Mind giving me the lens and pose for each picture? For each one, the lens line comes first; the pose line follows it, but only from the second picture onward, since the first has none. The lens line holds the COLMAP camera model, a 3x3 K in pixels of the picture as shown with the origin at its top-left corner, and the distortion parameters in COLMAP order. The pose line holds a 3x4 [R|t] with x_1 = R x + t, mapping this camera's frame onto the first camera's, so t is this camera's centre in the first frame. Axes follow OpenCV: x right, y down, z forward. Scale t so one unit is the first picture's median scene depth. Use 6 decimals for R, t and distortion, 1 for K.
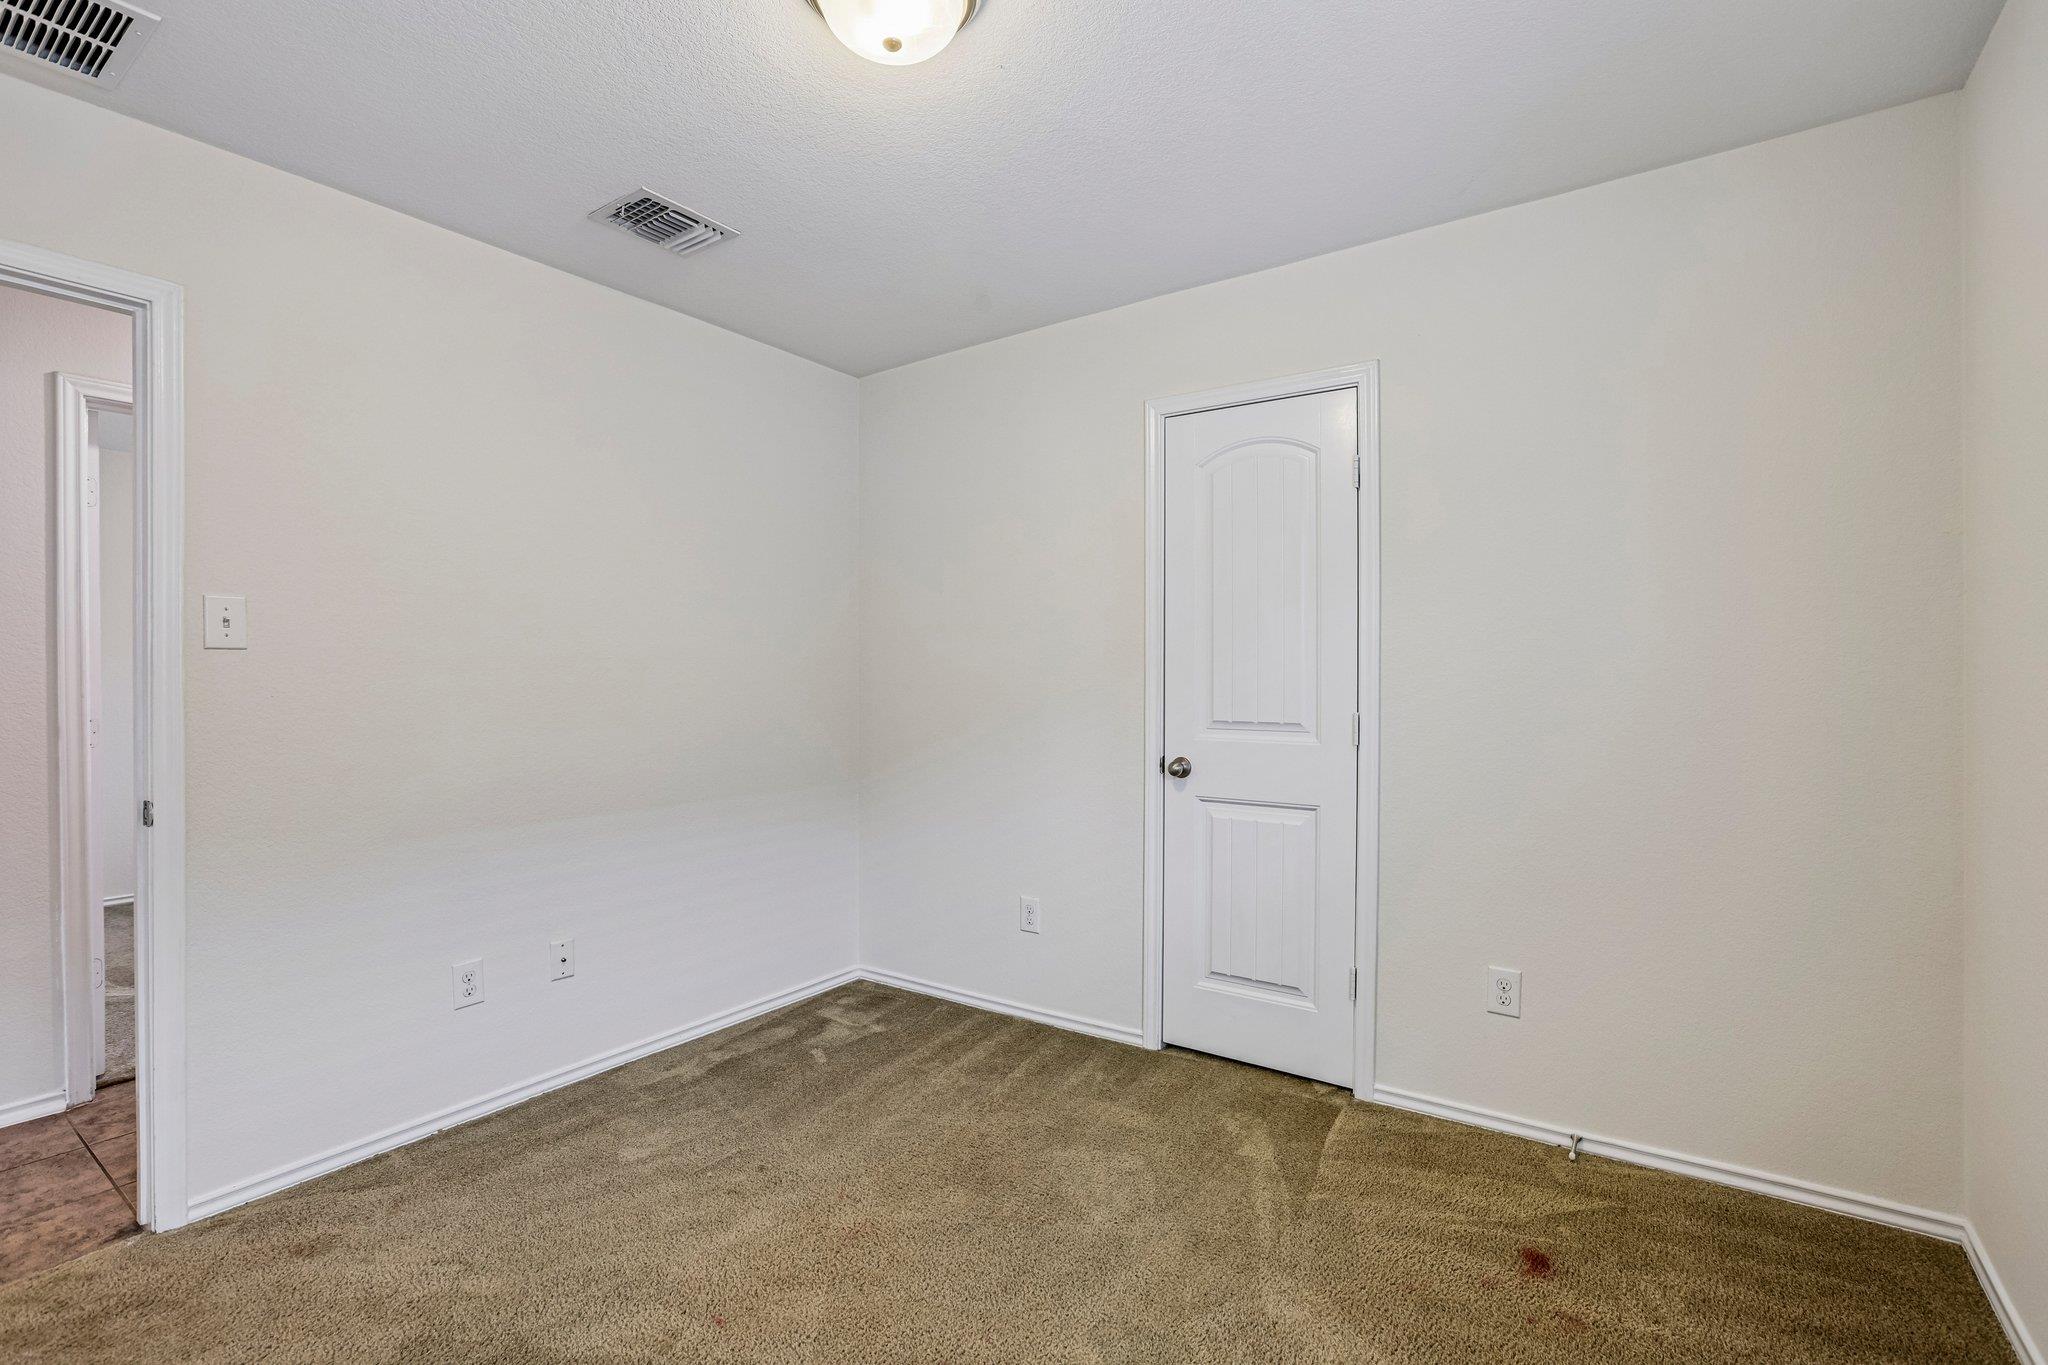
lens RADIAL K [[931.9, 0, 1028.3], [0, 931.9, 680.6], [0, 0, 1]] dist [-0.041551, 0.022626]
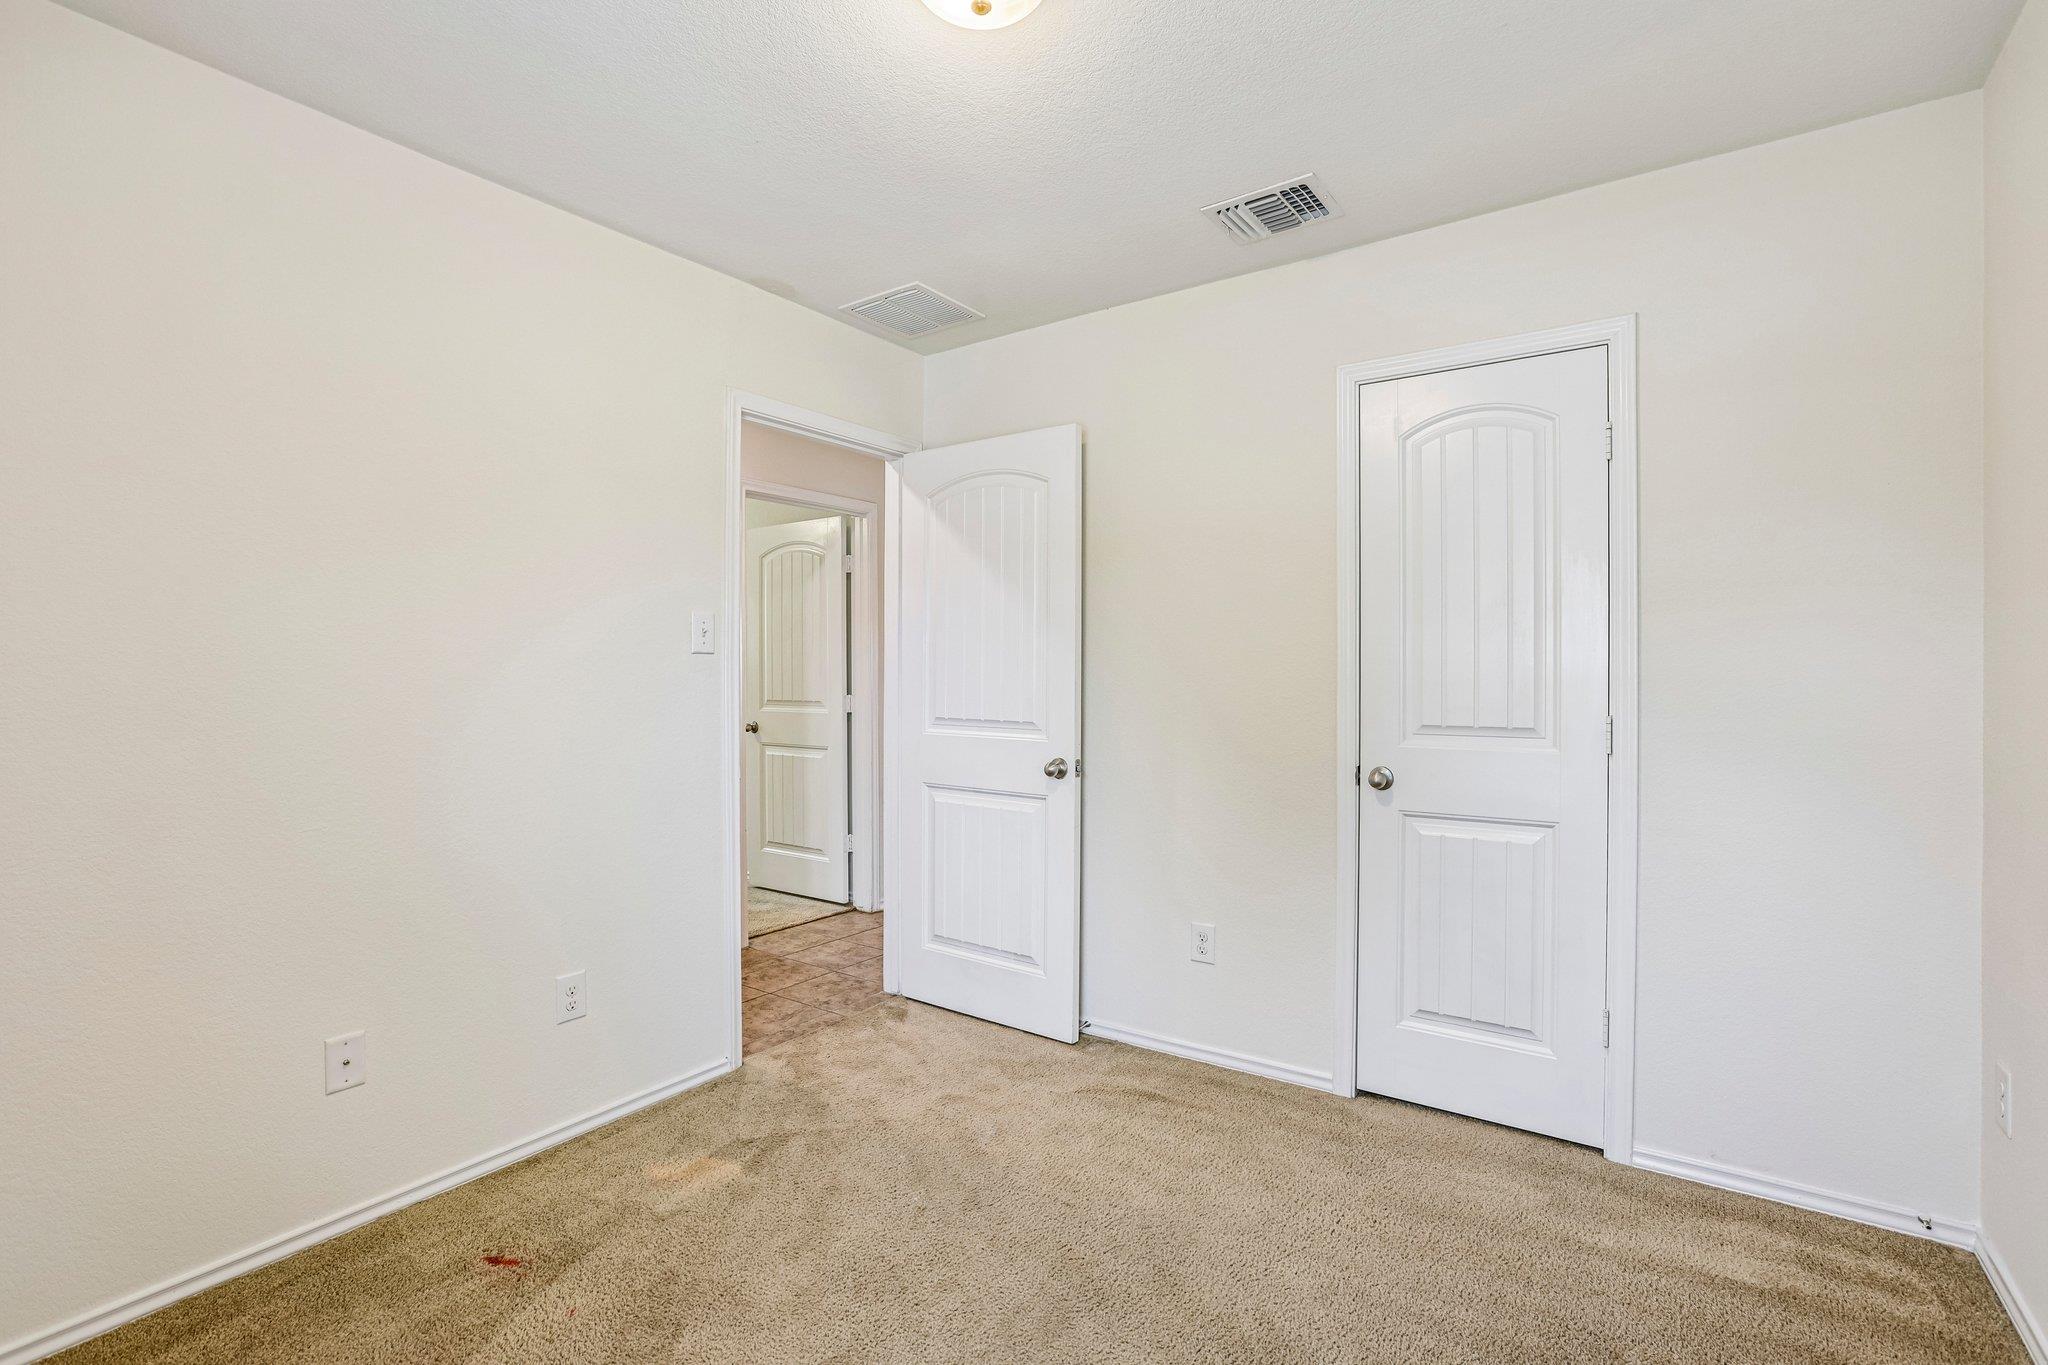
lens RADIAL K [[936.8, 0, 1033.3], [0, 936.8, 674.3], [0, 0, 1]] dist [-0.033850, 0.011262]
pose [[0.999921, 0.000208, -0.012541, -0.157833], [-0.000296, 0.999975, -0.006994, 0.000263], [0.012539, 0.006997, 0.999897, 0.106220]]
